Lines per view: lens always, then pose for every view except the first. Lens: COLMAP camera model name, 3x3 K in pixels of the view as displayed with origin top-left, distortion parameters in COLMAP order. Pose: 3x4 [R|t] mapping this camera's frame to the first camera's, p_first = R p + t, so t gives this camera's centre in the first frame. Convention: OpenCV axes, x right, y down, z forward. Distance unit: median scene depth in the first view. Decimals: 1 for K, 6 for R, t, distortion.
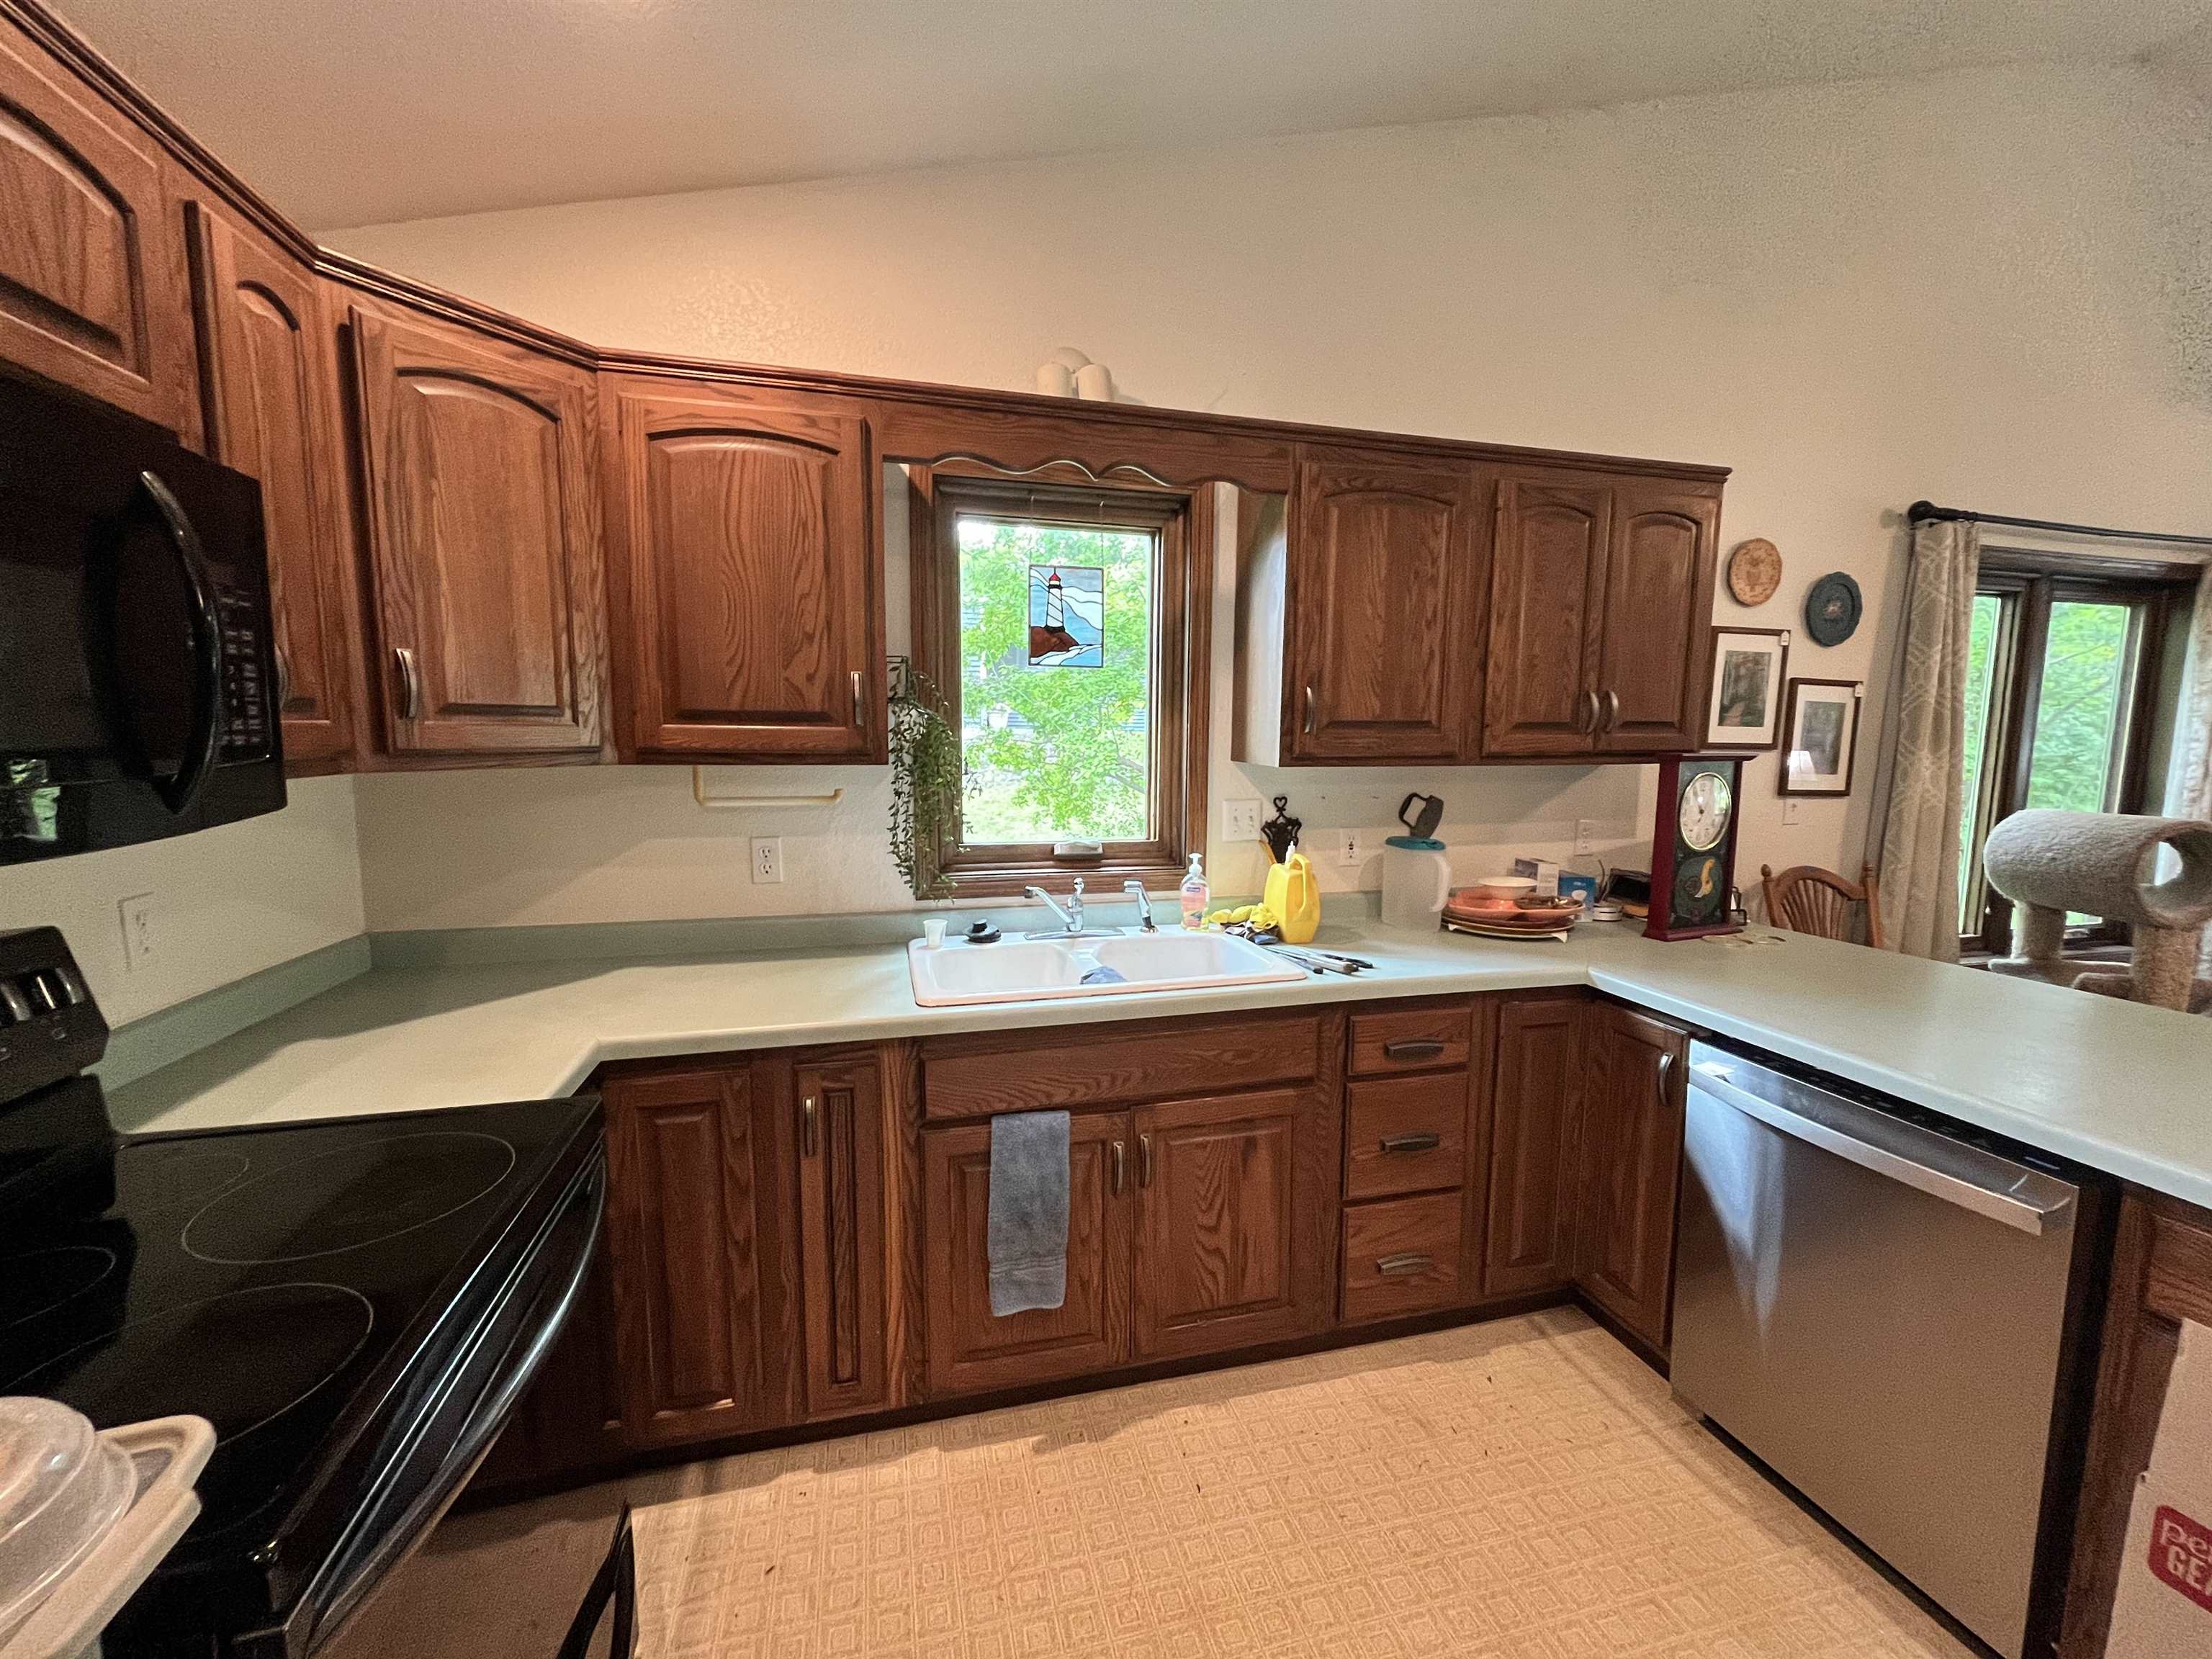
lens RADIAL K [[888.1, 0, 1110.3], [0, 888.1, 838.6], [0, 0, 1]] dist [-0.004026, -0.000365]
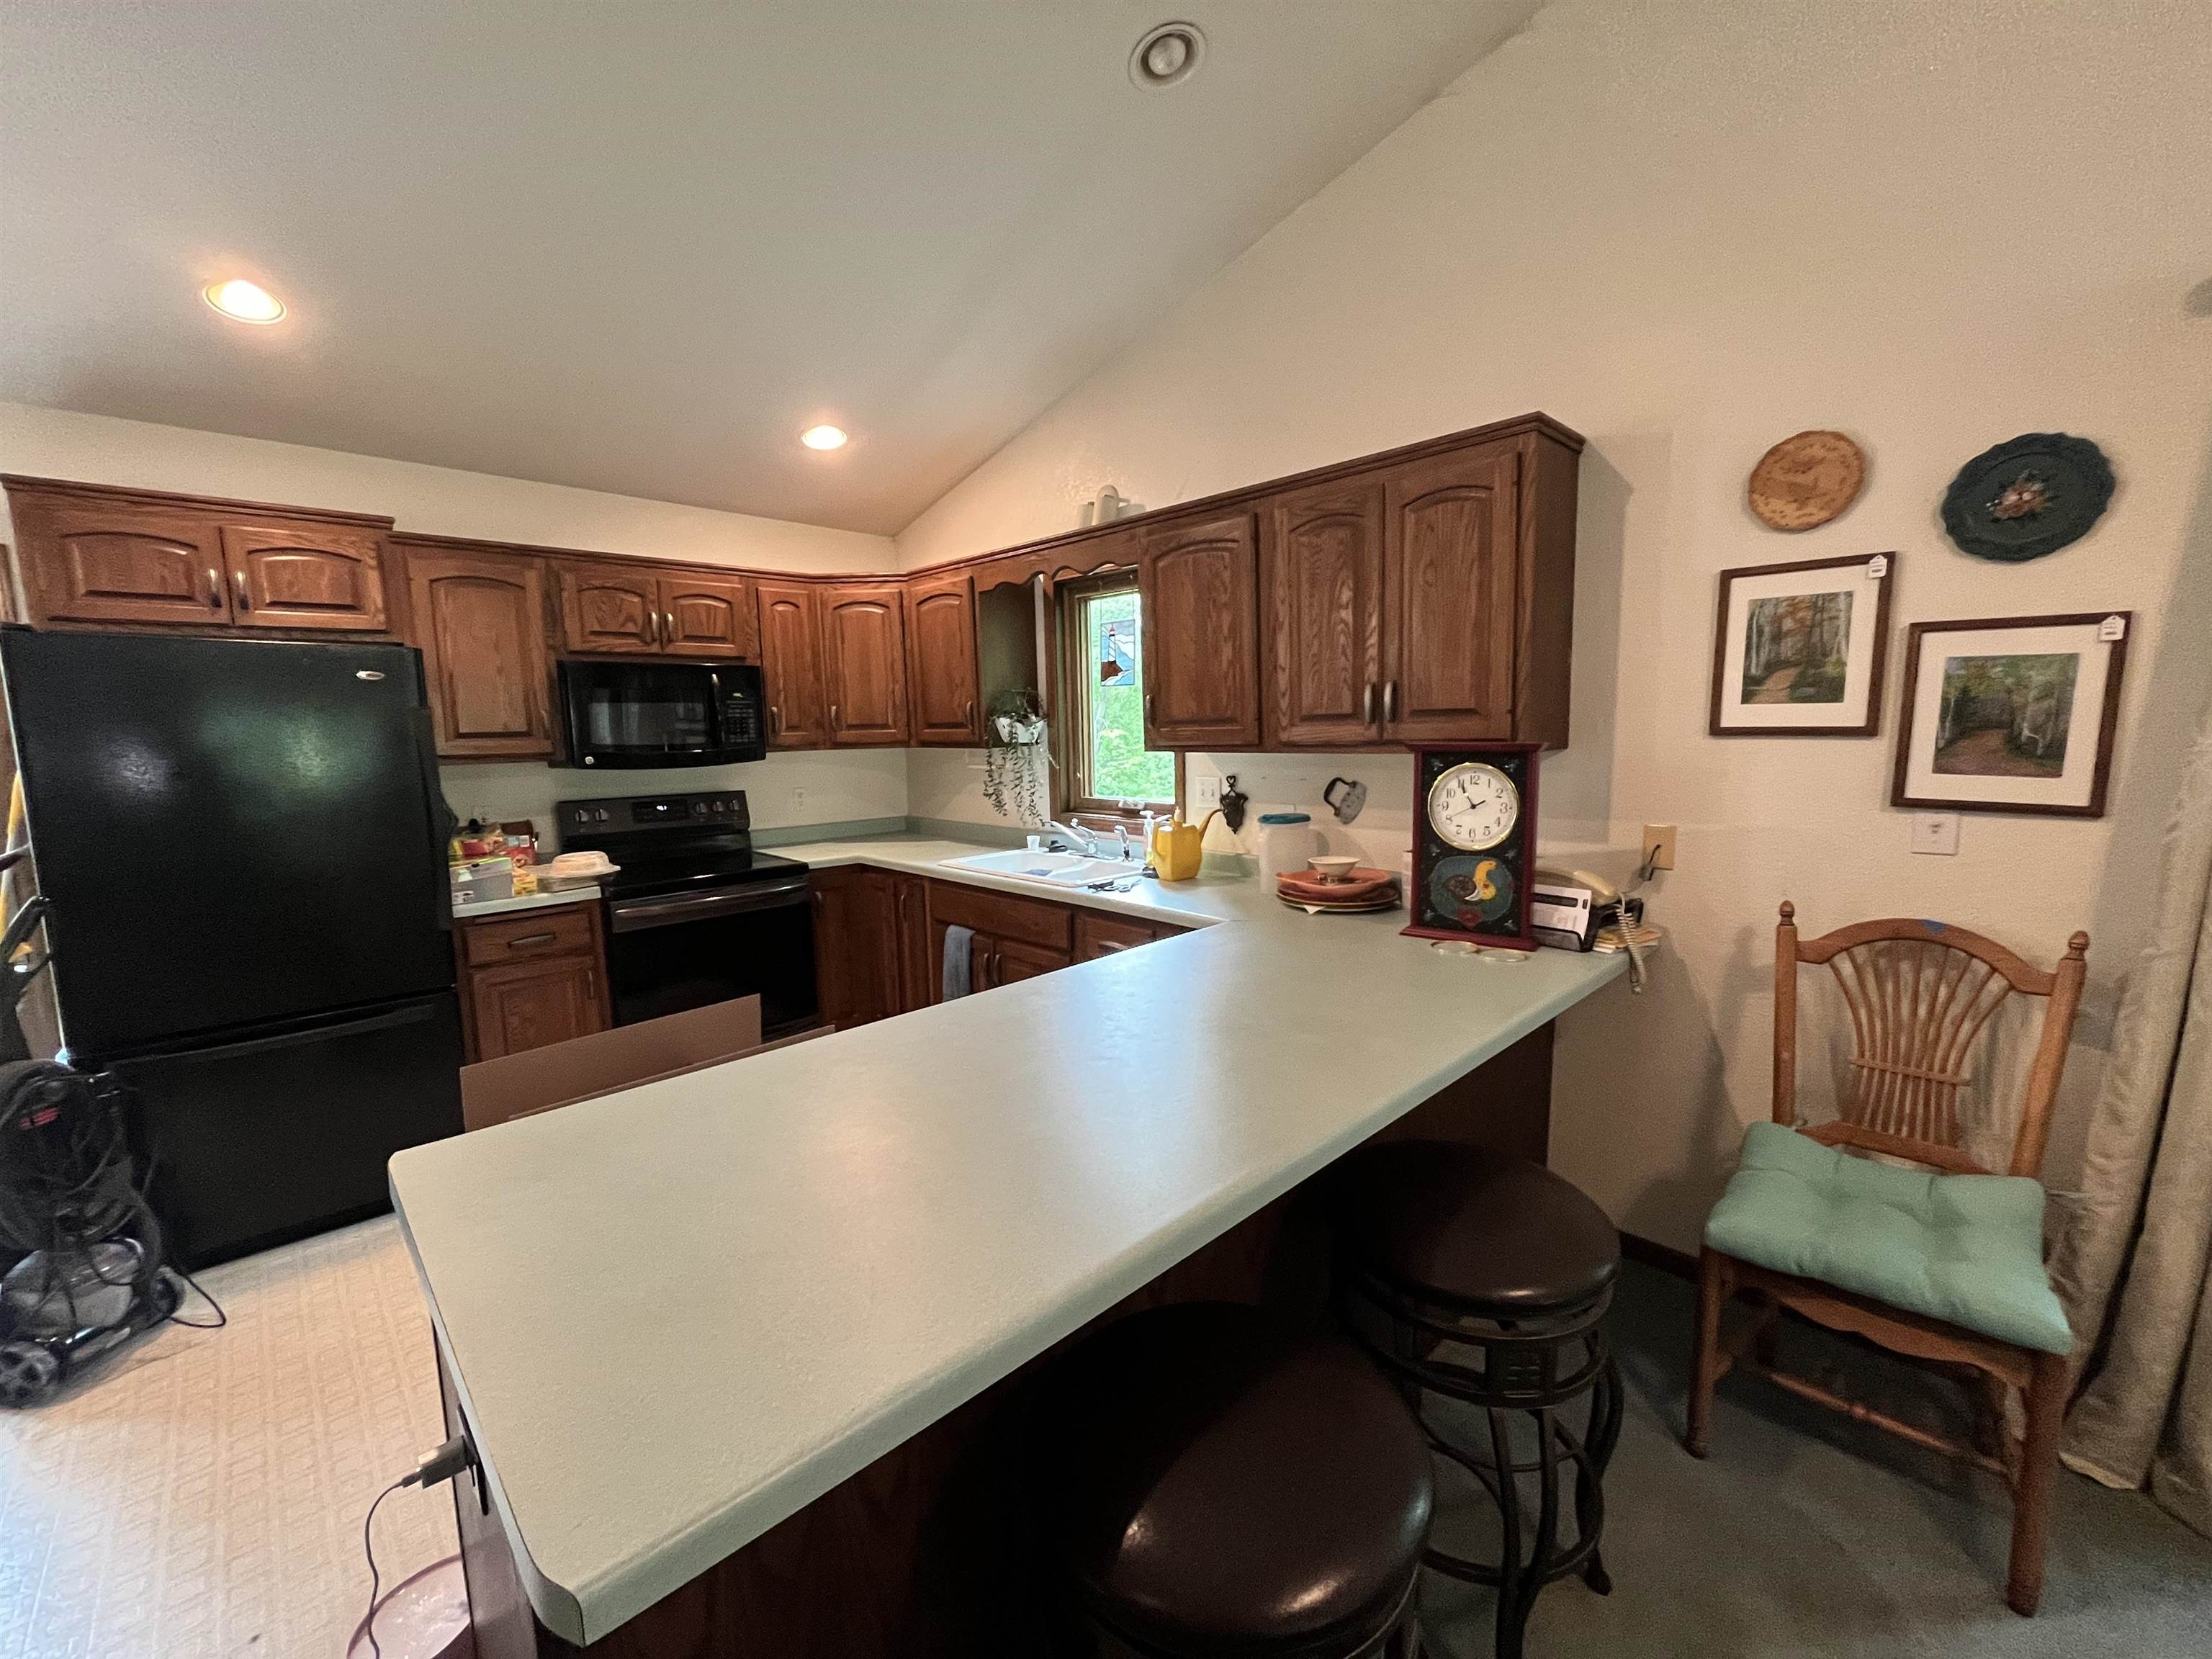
lens RADIAL K [[888.1, 0, 1107.5], [0, 888.1, 836.6], [0, 0, 1]] dist [-0.004026, -0.000365]
pose [[0.489405, 0.094194, -0.866954, 1.311466], [-0.077568, 0.994911, 0.064309, -0.030151], [0.868600, 0.035775, 0.494221, 0.229114]]
